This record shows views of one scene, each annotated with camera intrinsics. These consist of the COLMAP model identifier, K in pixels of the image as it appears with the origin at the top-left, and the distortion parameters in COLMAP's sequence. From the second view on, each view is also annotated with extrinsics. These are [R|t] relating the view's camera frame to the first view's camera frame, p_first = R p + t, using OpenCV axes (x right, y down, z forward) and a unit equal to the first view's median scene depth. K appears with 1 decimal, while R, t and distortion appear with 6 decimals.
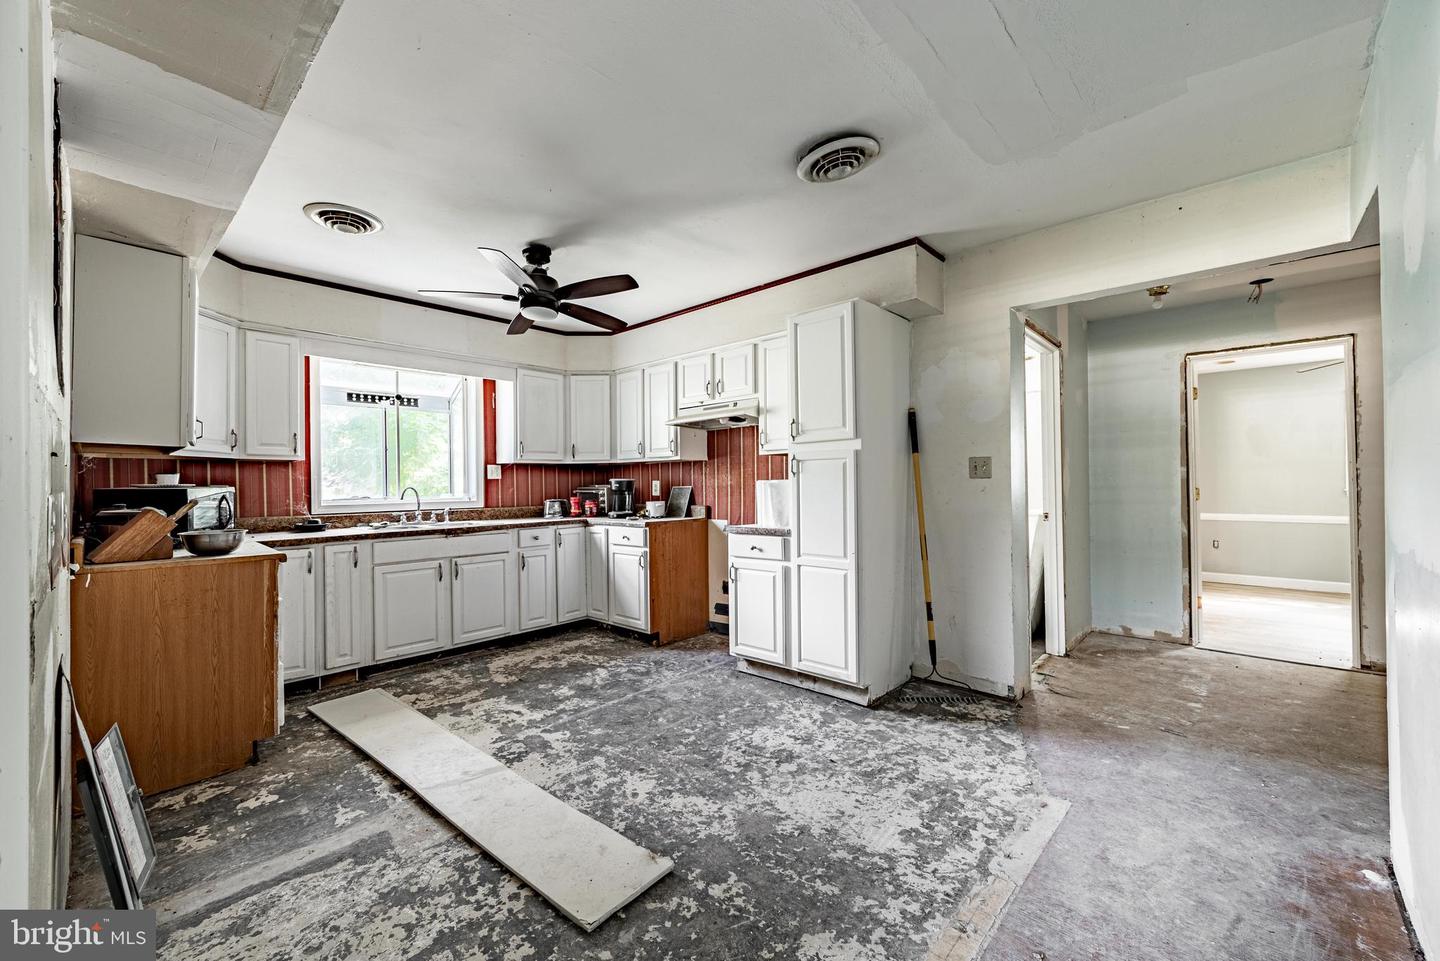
lens RADIAL K [[567.7, 0, 720.5], [0, 567.7, 478.8], [0, 0, 1]] dist [0.003618, 0.000188]
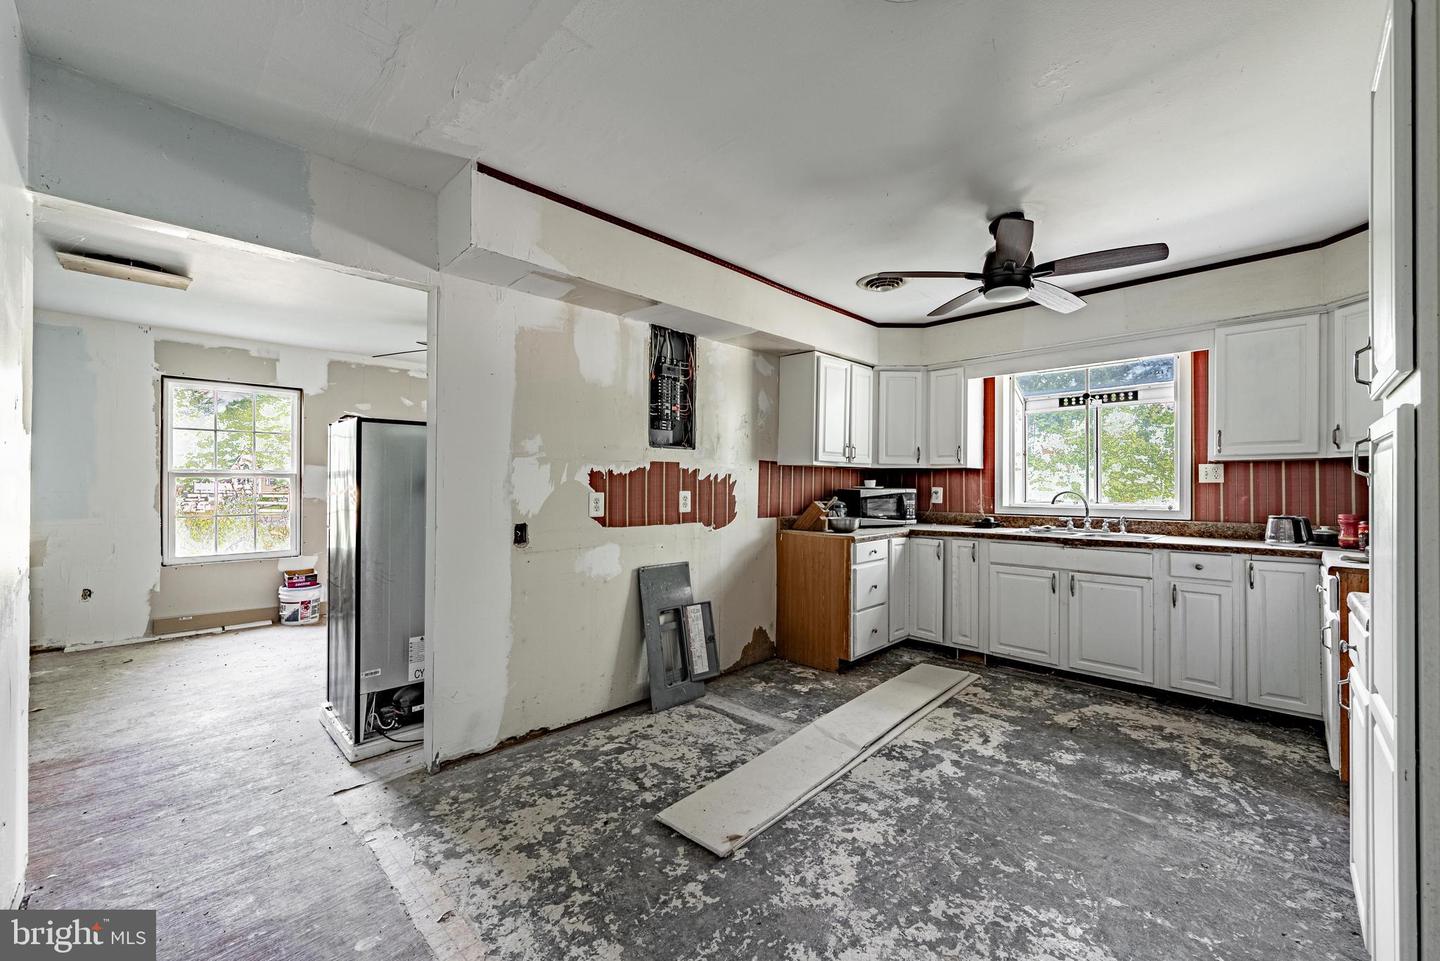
lens RADIAL K [[567.7, 0, 718.3], [0, 567.7, 480.1], [0, 0, 1]] dist [0.003618, 0.000188]
pose [[-0.023784, 0.001249, -0.999716, 0.536371], [0.005106, 0.999986, 0.001128, -0.011194], [0.999704, -0.005078, -0.023790, 0.559817]]
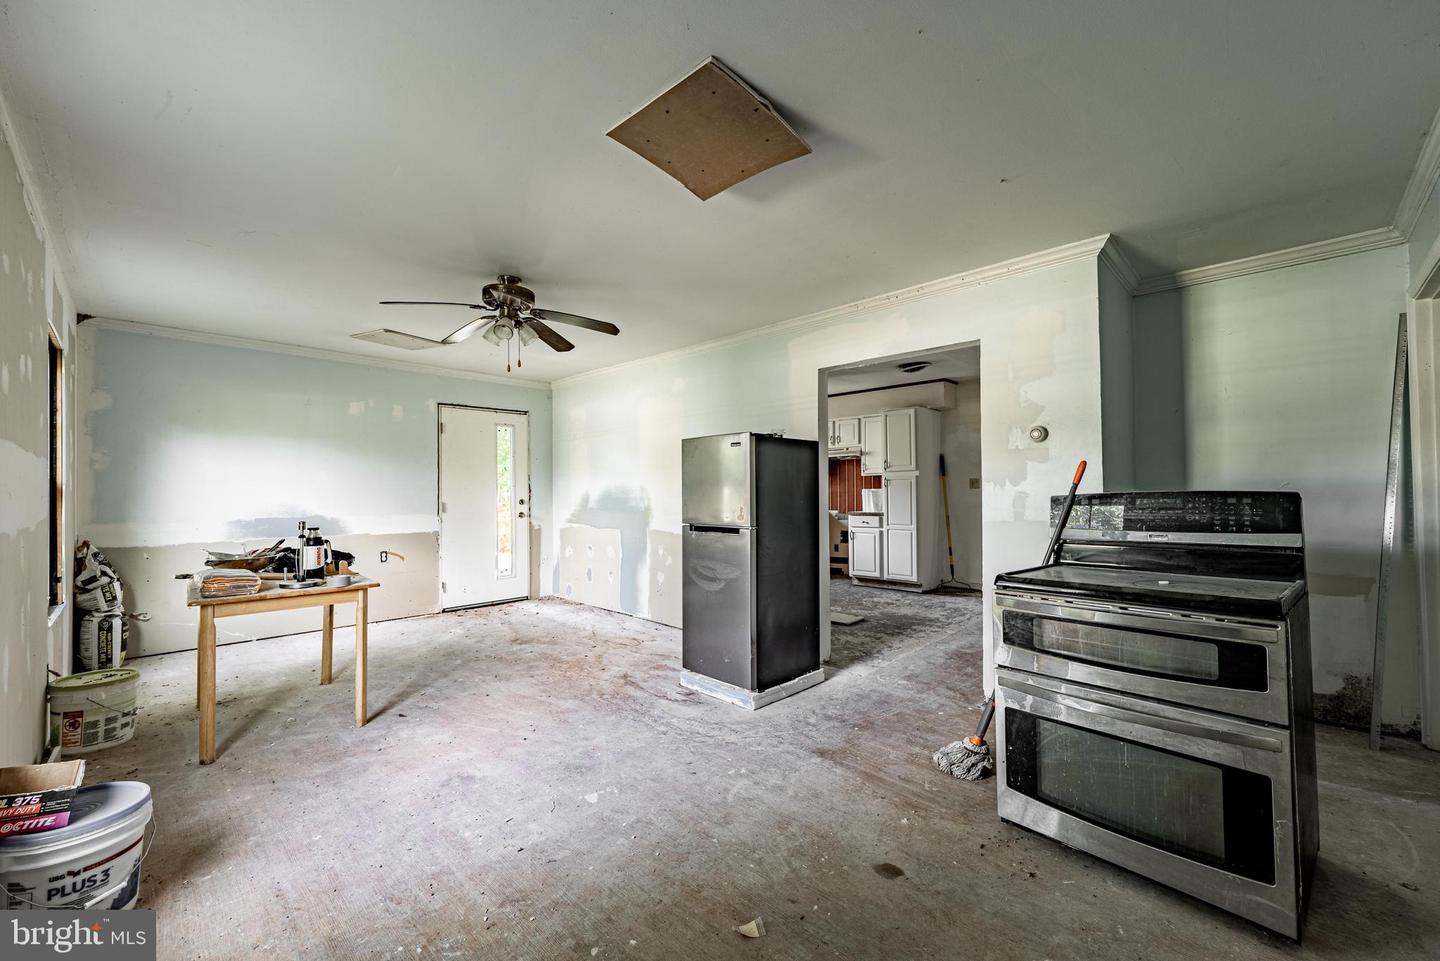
lens RADIAL K [[567.7, 0, 717.6], [0, 567.7, 482.4], [0, 0, 1]] dist [0.003618, 0.000188]
pose [[0.999354, 0.003076, -0.035806, -0.408859], [-0.003261, 0.999982, -0.005115, -0.009619], [0.035789, 0.005228, 0.999346, -1.106014]]
